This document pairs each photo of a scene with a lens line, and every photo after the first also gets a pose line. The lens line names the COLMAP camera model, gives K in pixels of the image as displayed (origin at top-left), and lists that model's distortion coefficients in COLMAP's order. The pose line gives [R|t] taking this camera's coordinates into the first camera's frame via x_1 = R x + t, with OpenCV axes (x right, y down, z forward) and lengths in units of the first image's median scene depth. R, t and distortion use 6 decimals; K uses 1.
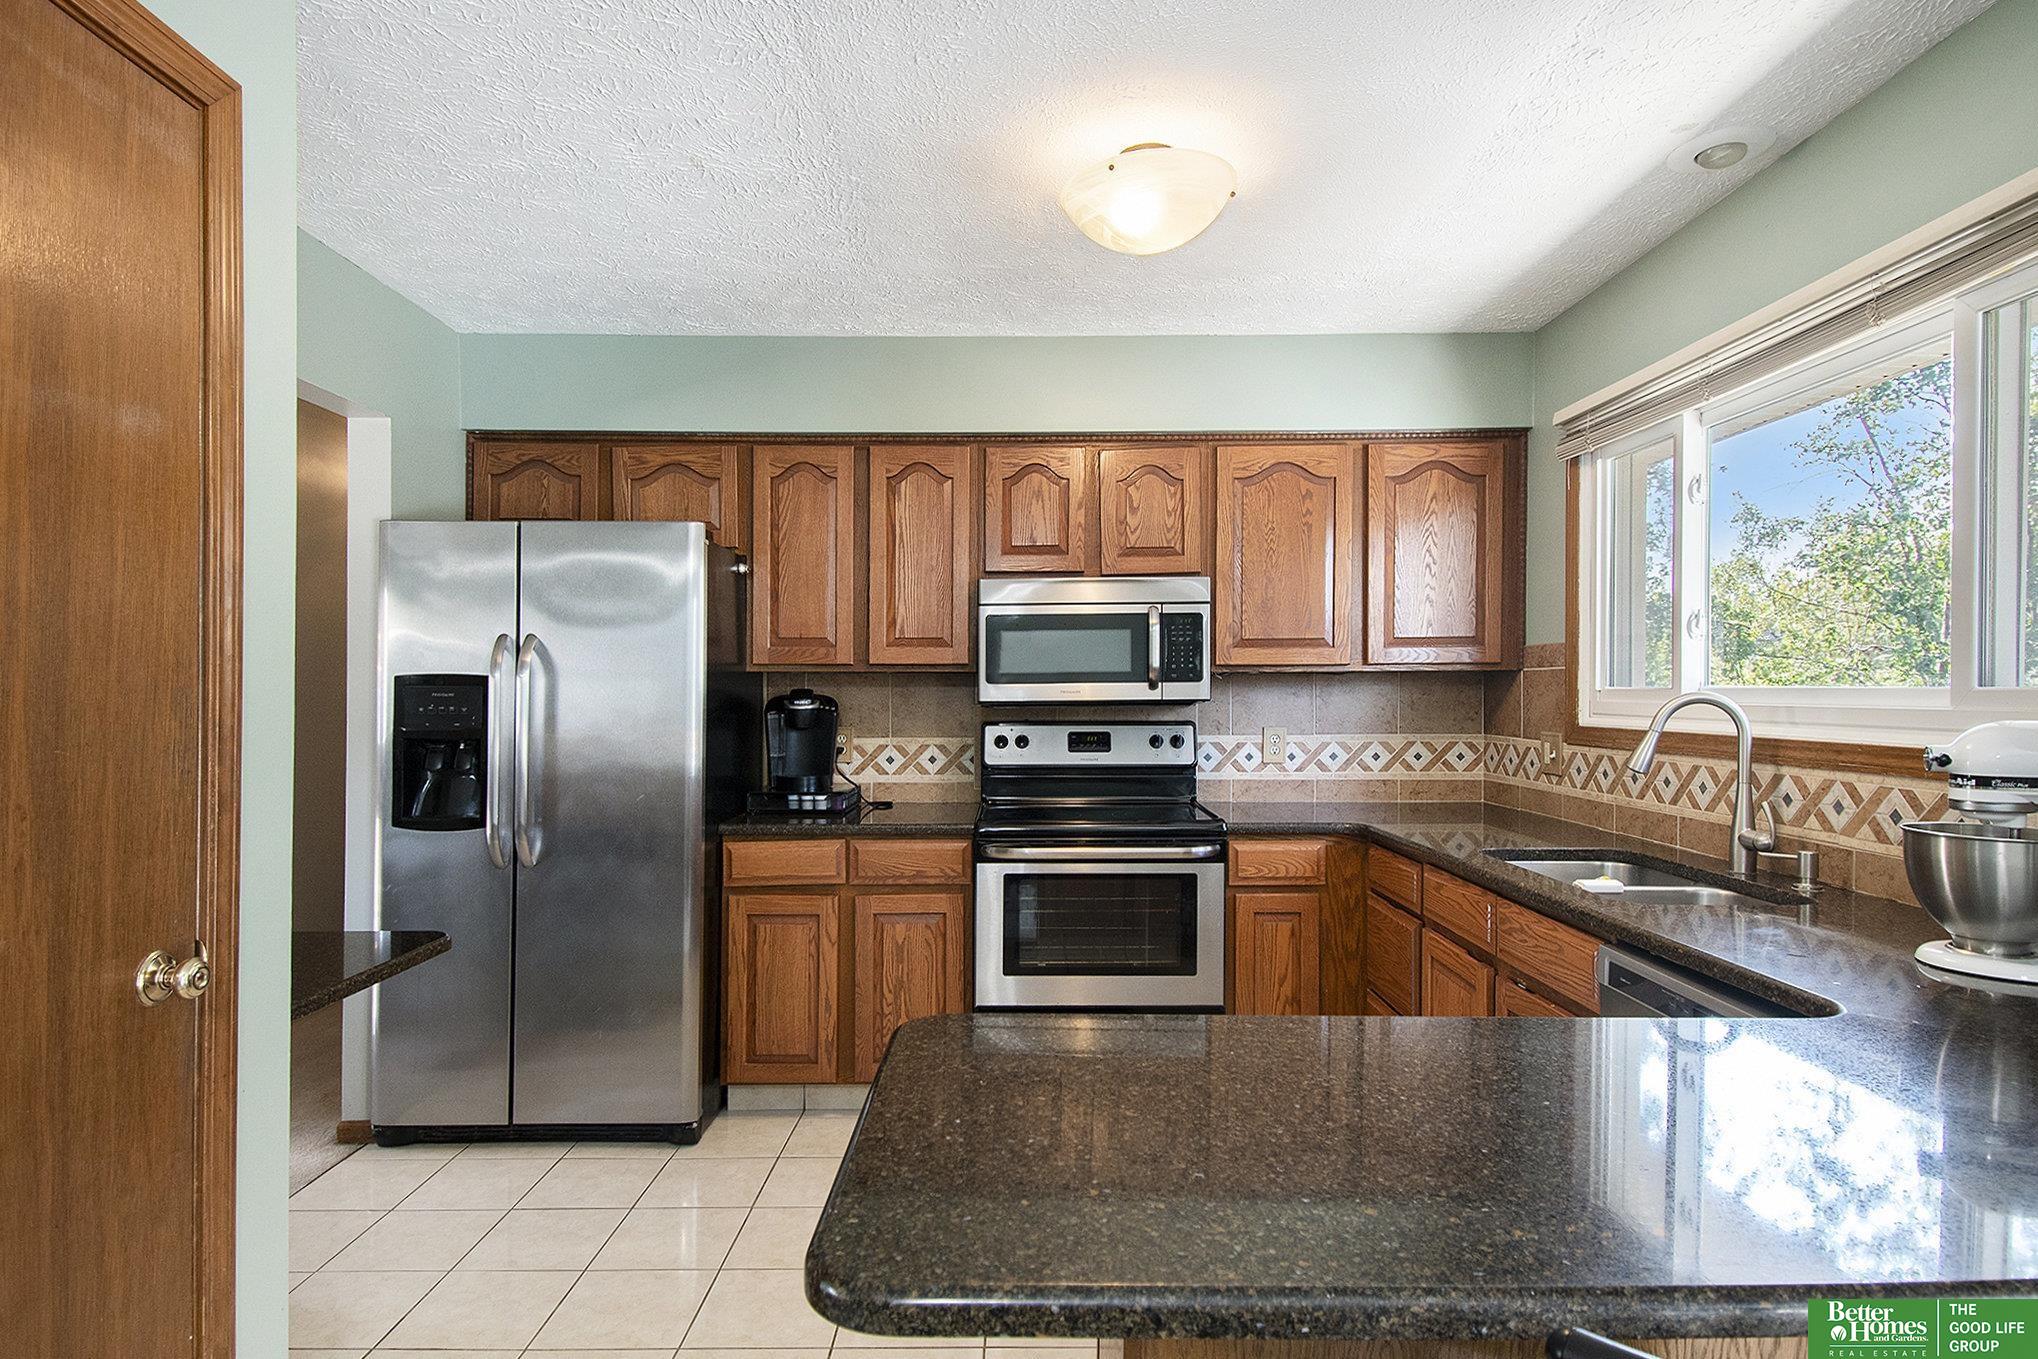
lens RADIAL K [[1137.2, 0, 1010.9], [0, 1137.2, 723.5], [0, 0, 1]] dist [-0.003718, -0.000337]
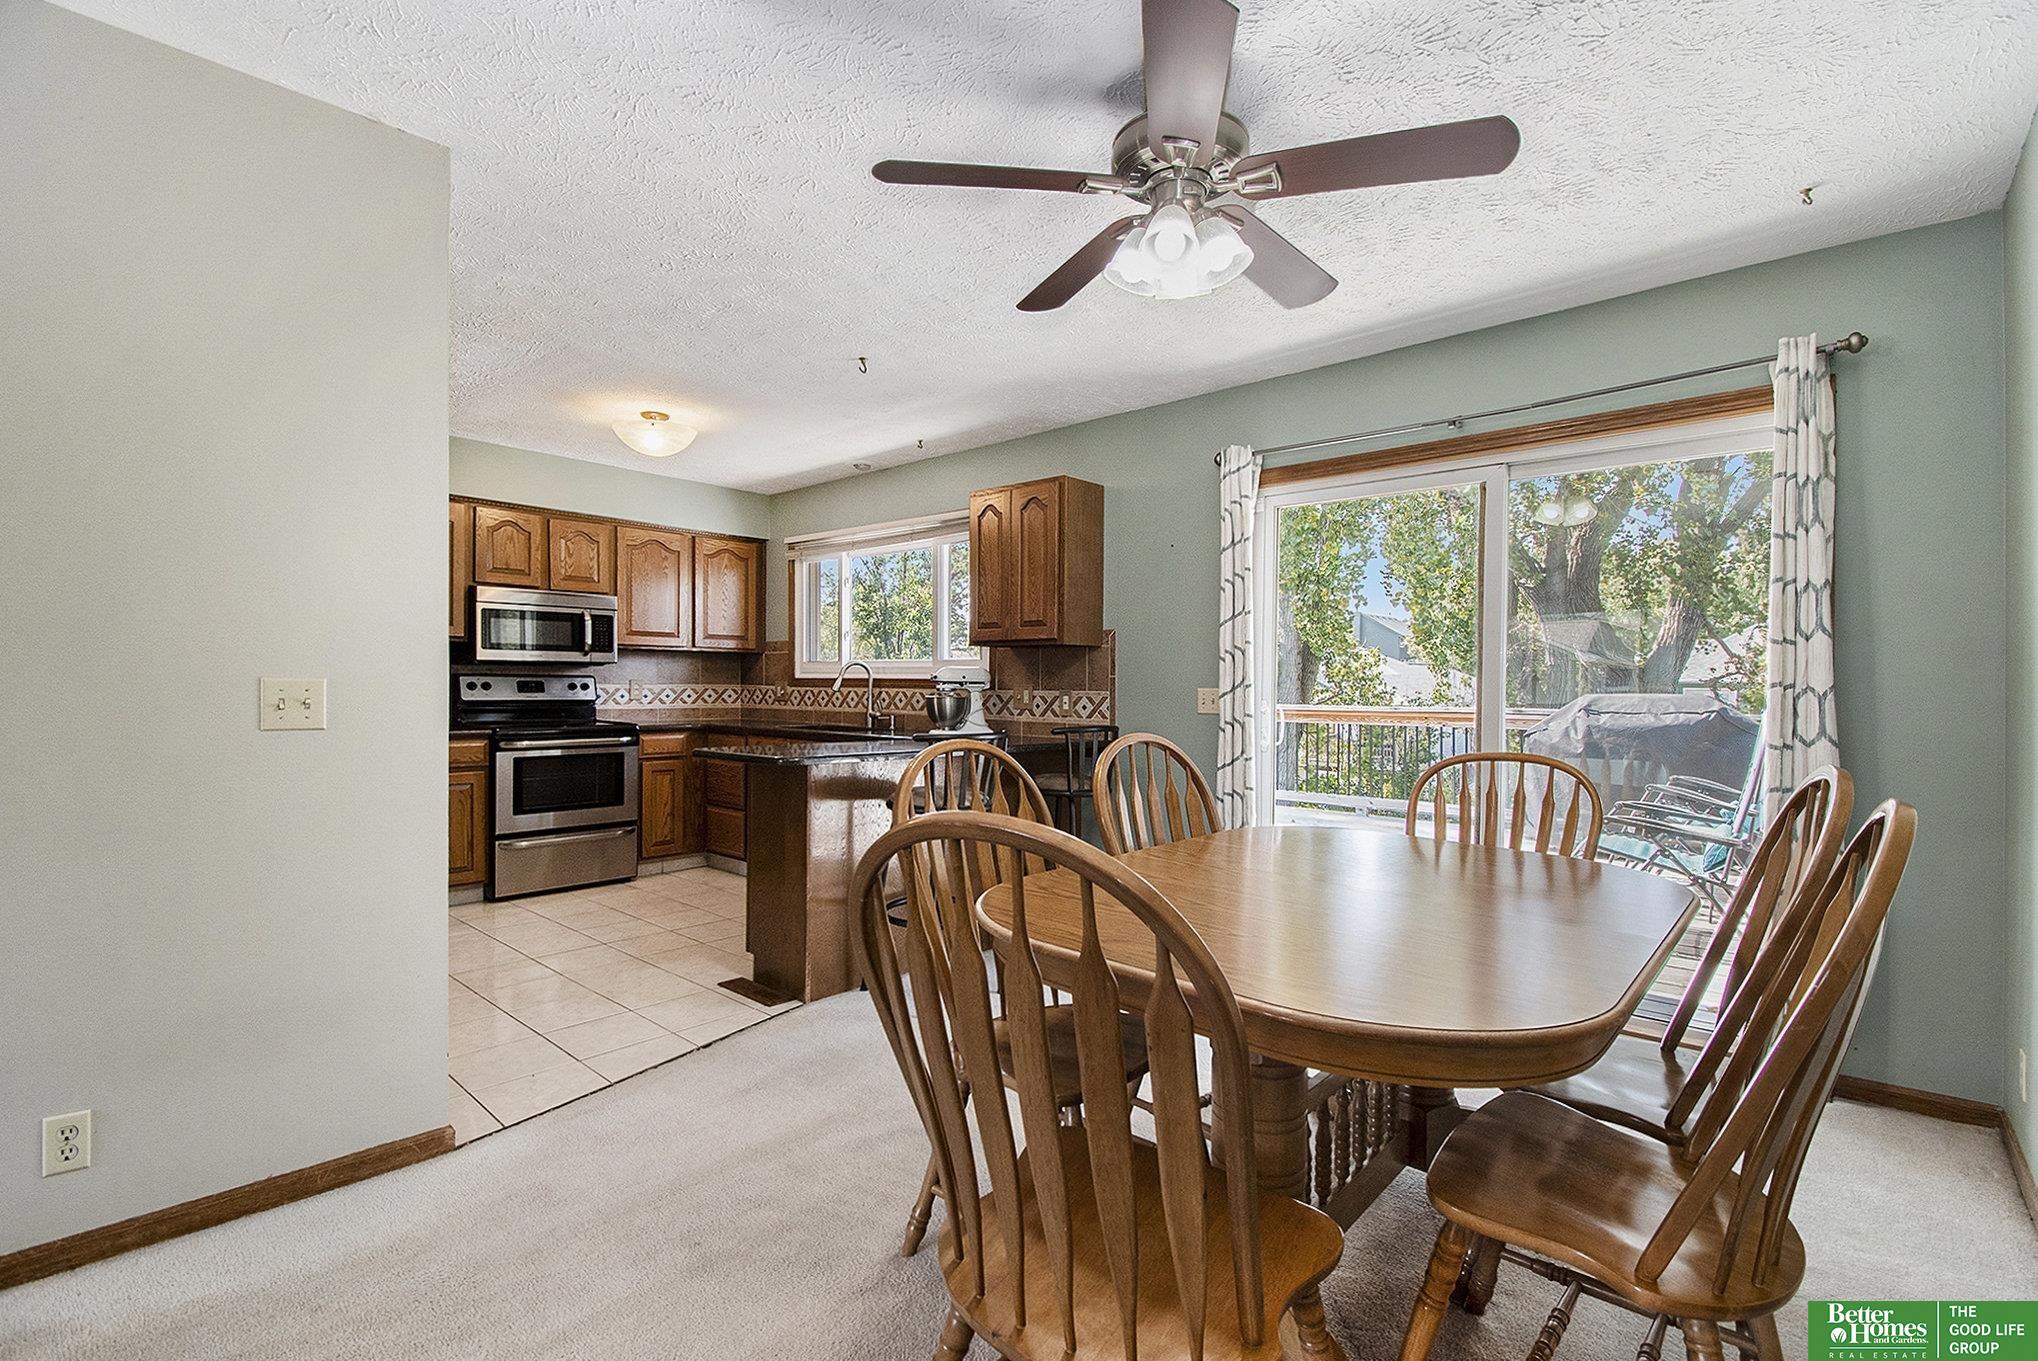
lens RADIAL K [[901.7, 0, 1019.0], [0, 901.7, 680.5], [0, 0, 1]] dist [-0.000770, -0.000403]
pose [[0.668155, 0.014903, 0.743873, -0.480153], [0.008396, 0.999585, -0.027567, 0.054146], [-0.743974, 0.024664, 0.667753, -0.469630]]
